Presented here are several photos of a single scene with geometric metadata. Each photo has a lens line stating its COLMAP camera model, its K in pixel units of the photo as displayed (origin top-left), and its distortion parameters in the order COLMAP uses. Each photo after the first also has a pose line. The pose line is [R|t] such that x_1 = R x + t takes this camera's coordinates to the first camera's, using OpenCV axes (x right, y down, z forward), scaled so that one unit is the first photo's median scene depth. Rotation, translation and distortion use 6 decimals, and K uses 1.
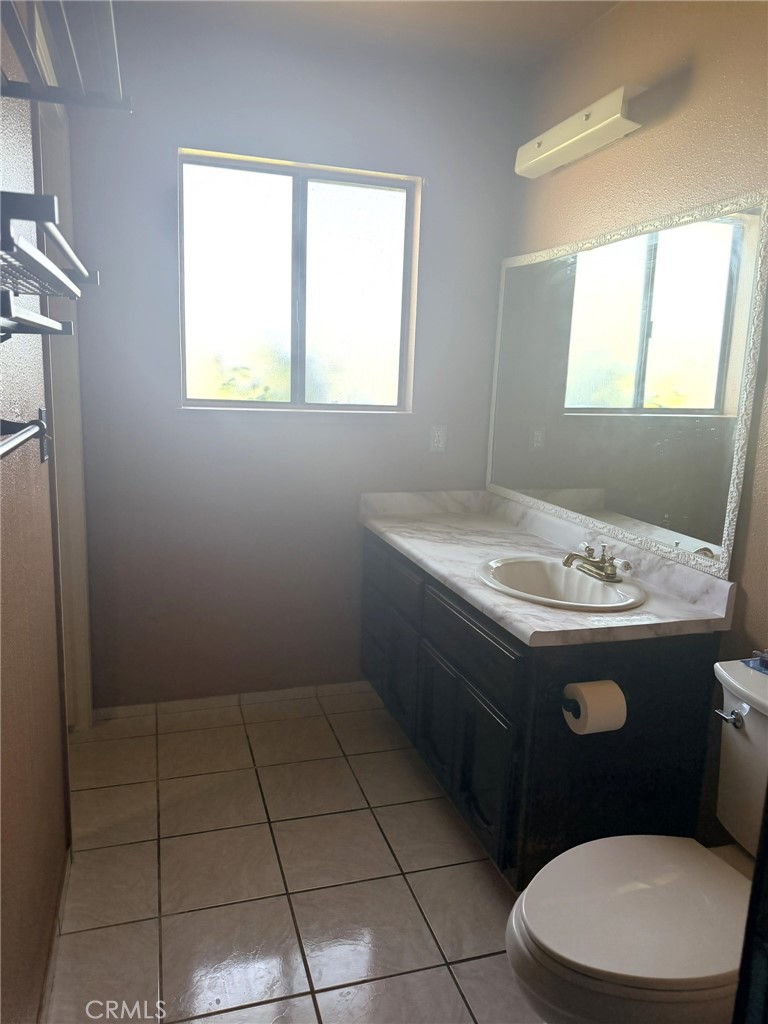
lens RADIAL K [[717.5, 0, 384.0], [0, 717.5, 512.0], [0, 0, 1]] dist [0.133865, -0.208460]
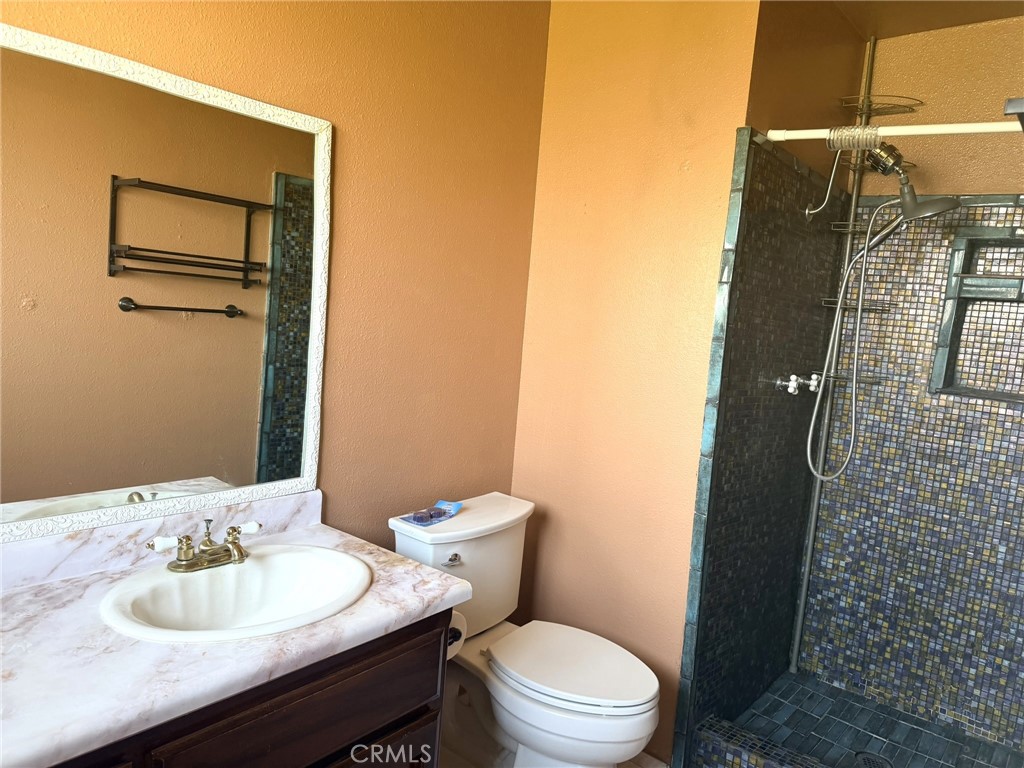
lens RADIAL K [[717.5, 0, 512.0], [0, 717.5, 384.0], [0, 0, 1]] dist [0.133865, -0.208460]
pose [[-0.543871, -0.157913, 0.824177, -0.491182], [0.062545, 0.971775, 0.227466, -0.260013], [-0.836834, 0.175261, -0.518644, 1.233894]]
